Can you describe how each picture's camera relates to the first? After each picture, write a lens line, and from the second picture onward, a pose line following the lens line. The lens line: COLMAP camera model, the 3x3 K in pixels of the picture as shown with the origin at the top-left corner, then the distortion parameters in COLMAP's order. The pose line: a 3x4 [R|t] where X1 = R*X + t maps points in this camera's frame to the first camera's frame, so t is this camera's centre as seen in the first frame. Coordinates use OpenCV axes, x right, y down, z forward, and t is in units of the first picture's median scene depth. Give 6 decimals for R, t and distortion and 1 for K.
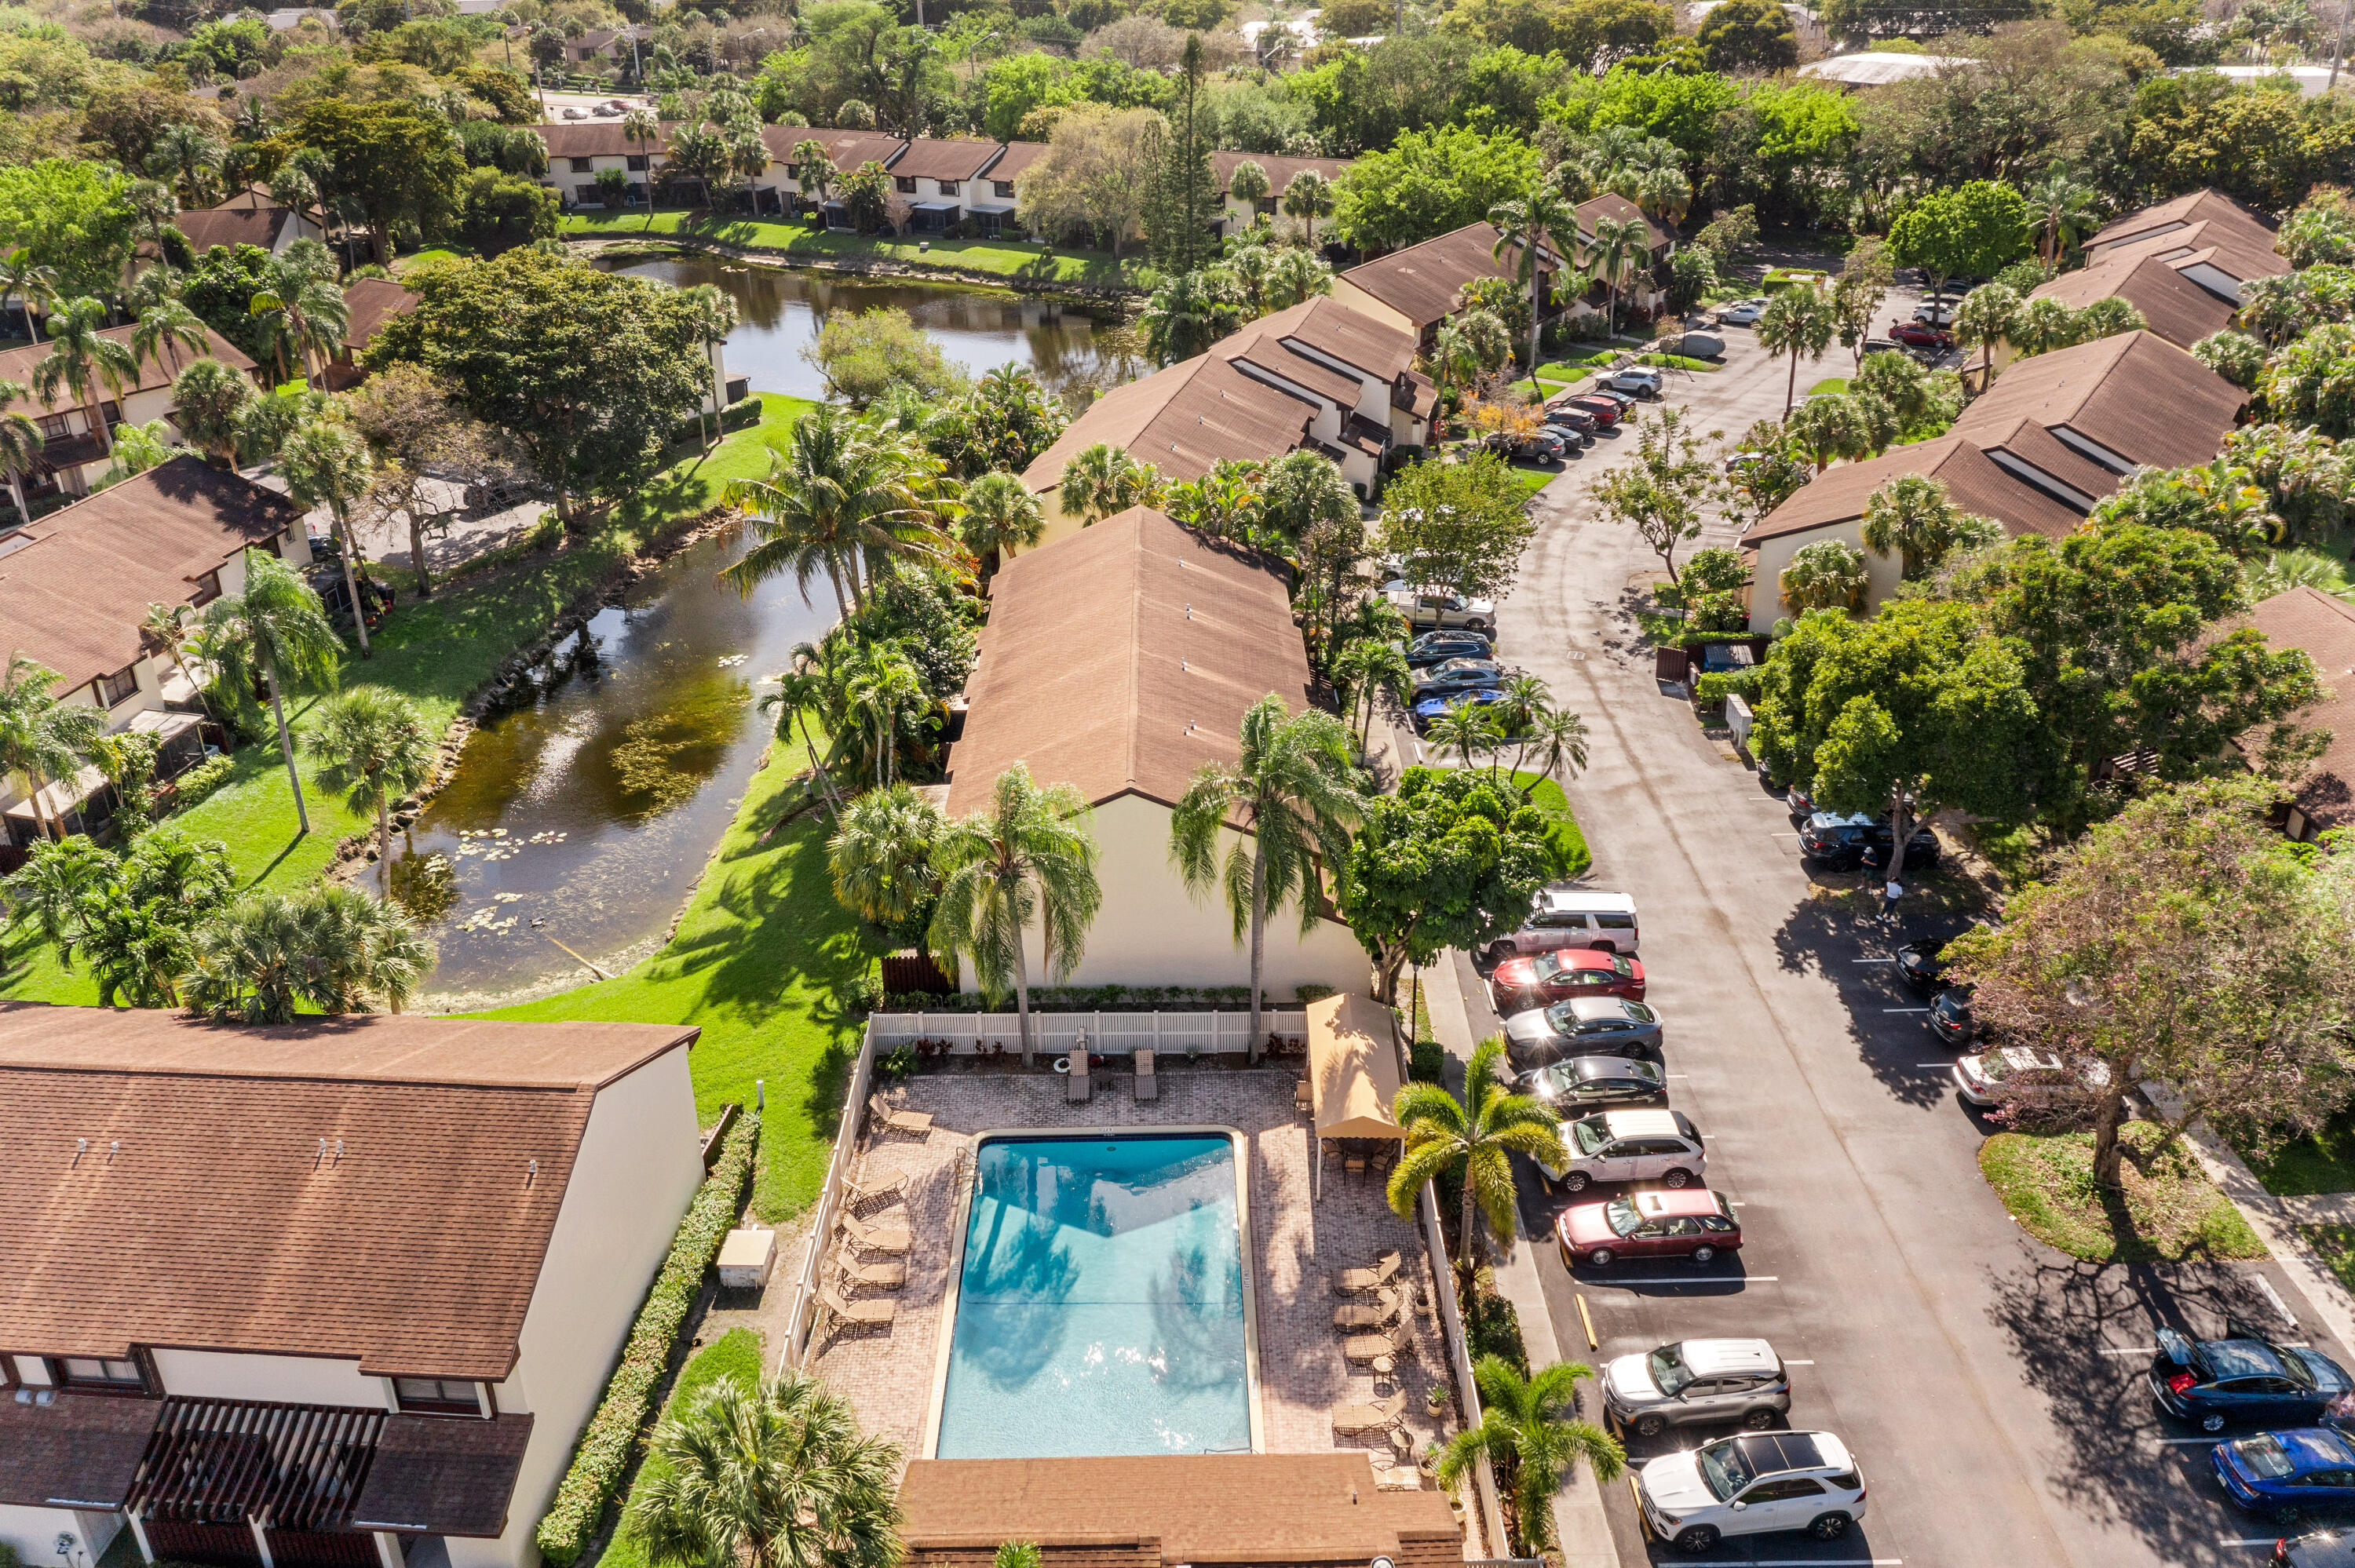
lens RADIAL K [[1886.7, 0, 1177.7], [0, 1886.7, 784.0], [0, 0, 1]] dist [-0.019172, 0.005372]
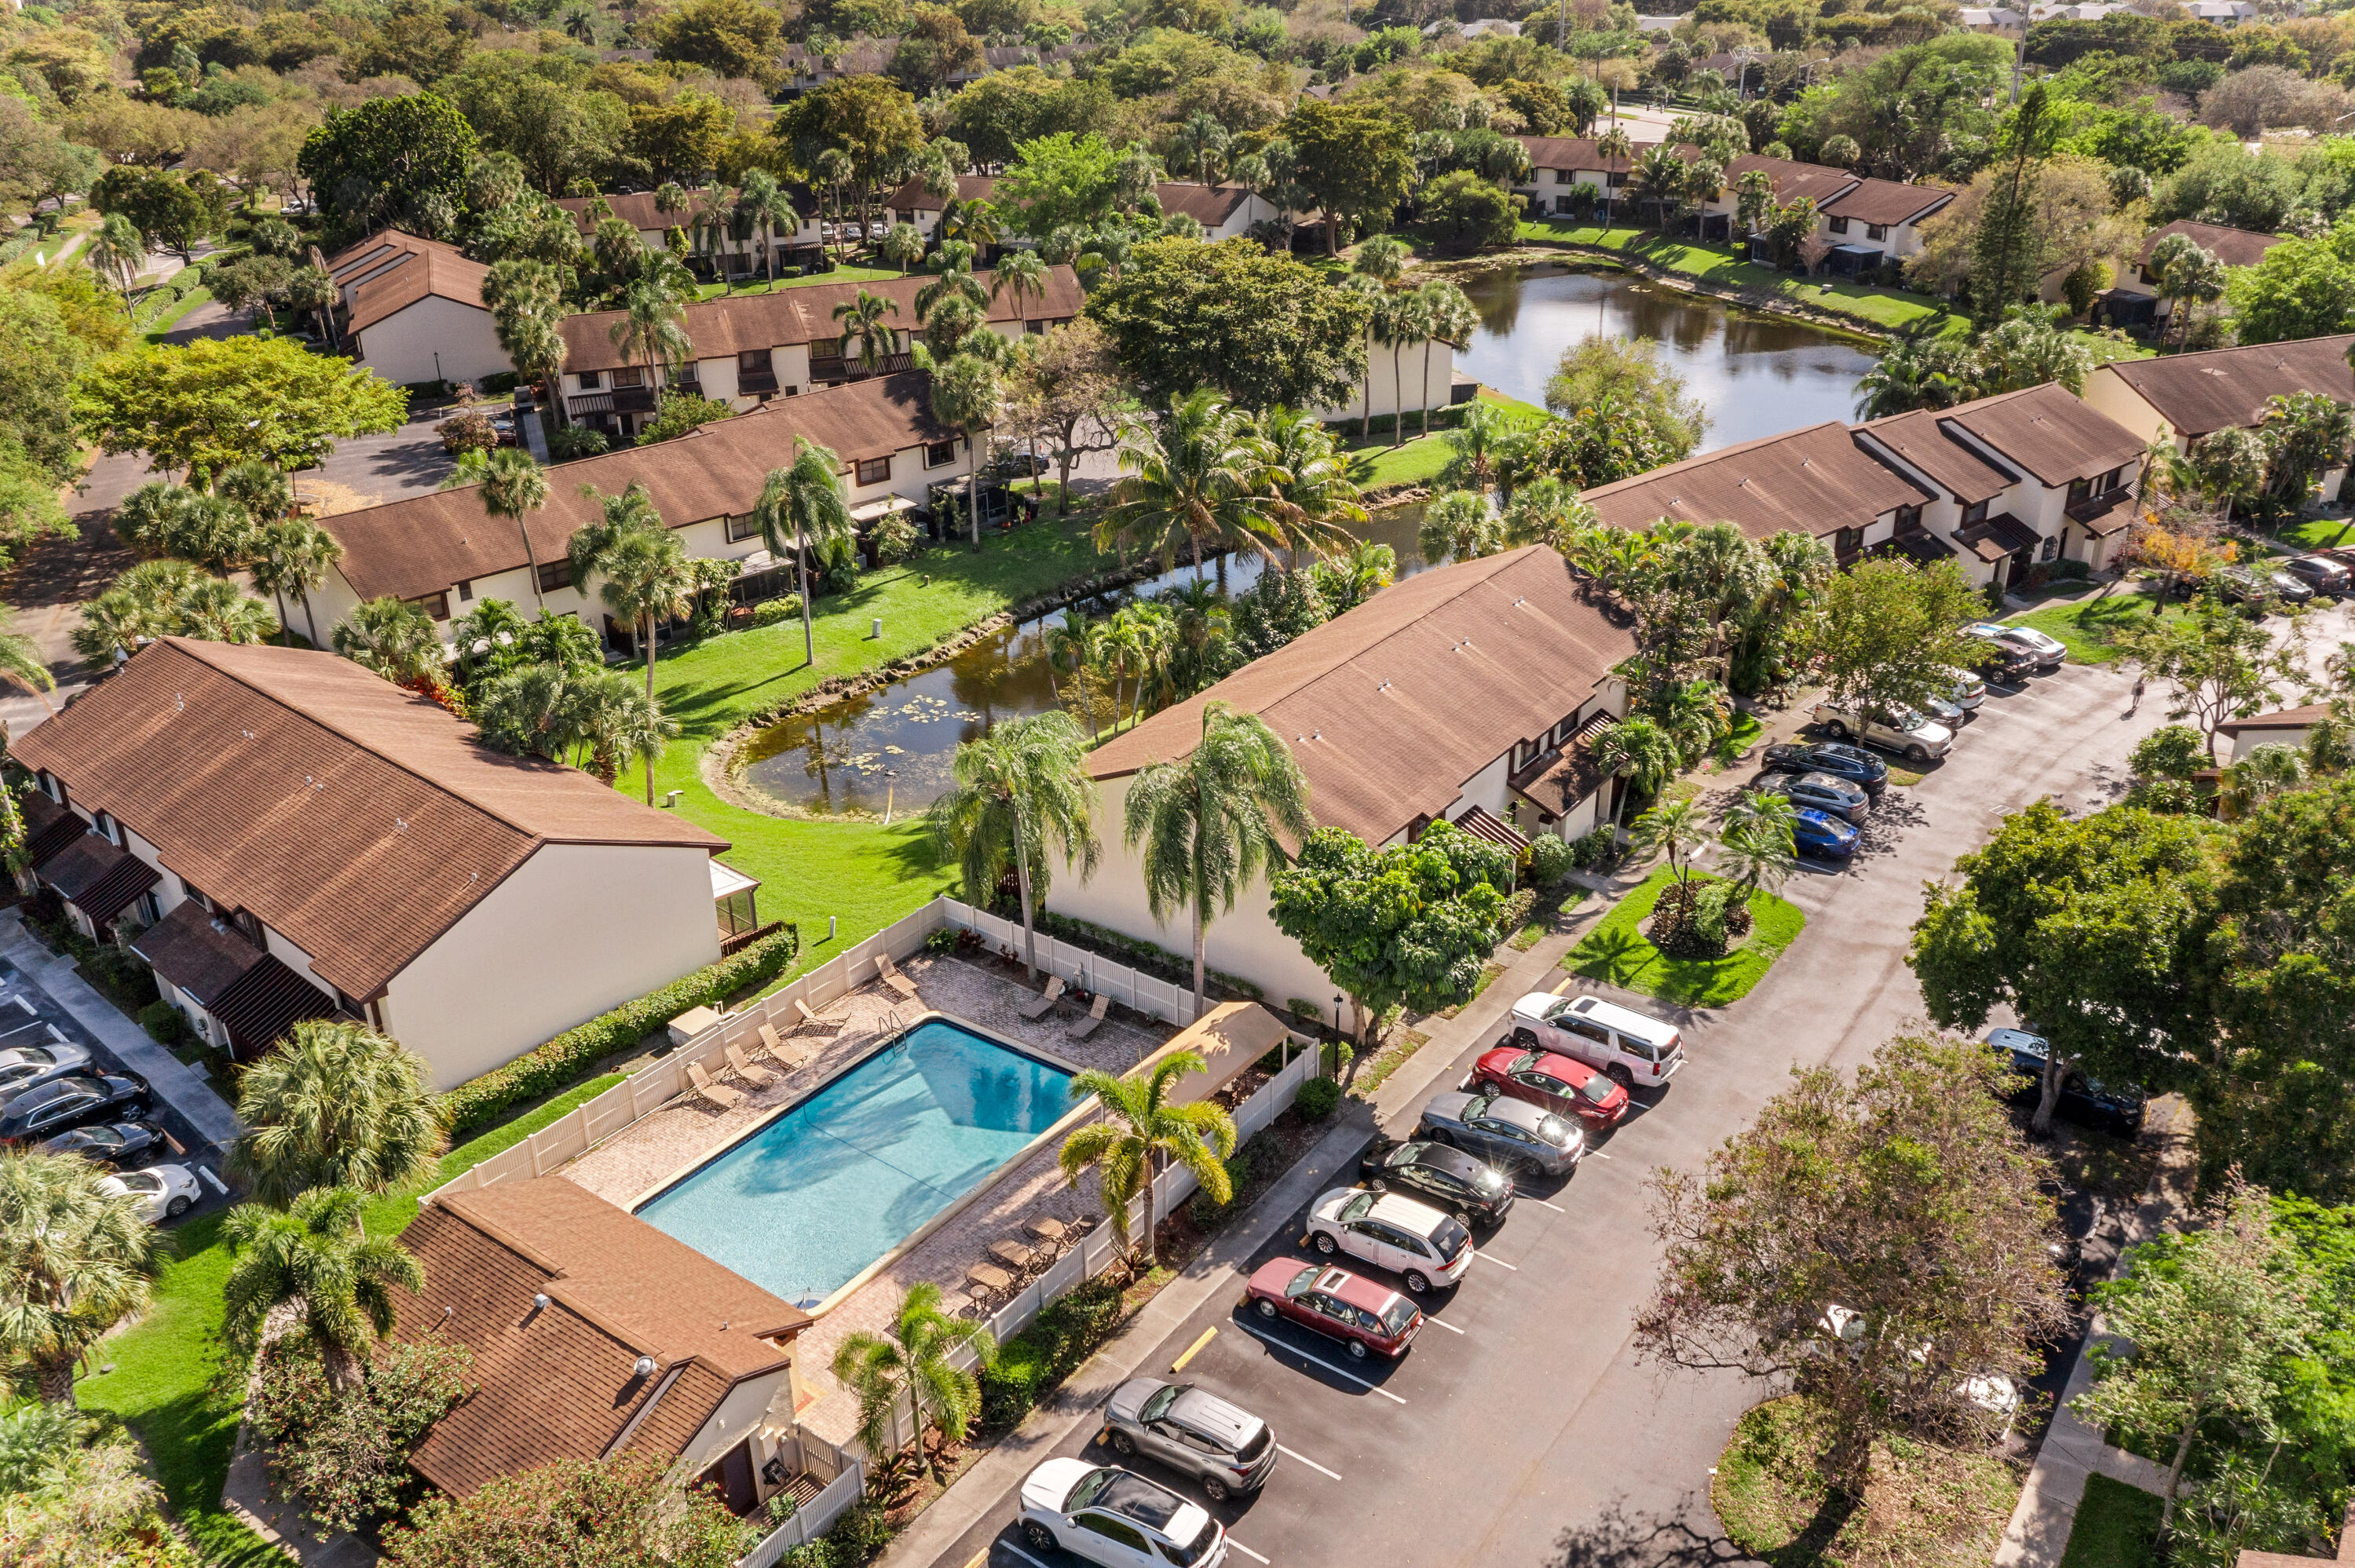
lens RADIAL K [[1877.3, 0, 1177.2], [0, 1877.3, 780.3], [0, 0, 1]] dist [-0.001333, -0.003130]
pose [[0.800296, 0.254526, -0.542902, 0.209485], [-0.259778, 0.963225, 0.068644, -0.023777], [0.540409, 0.086099, 0.836986, 0.036907]]
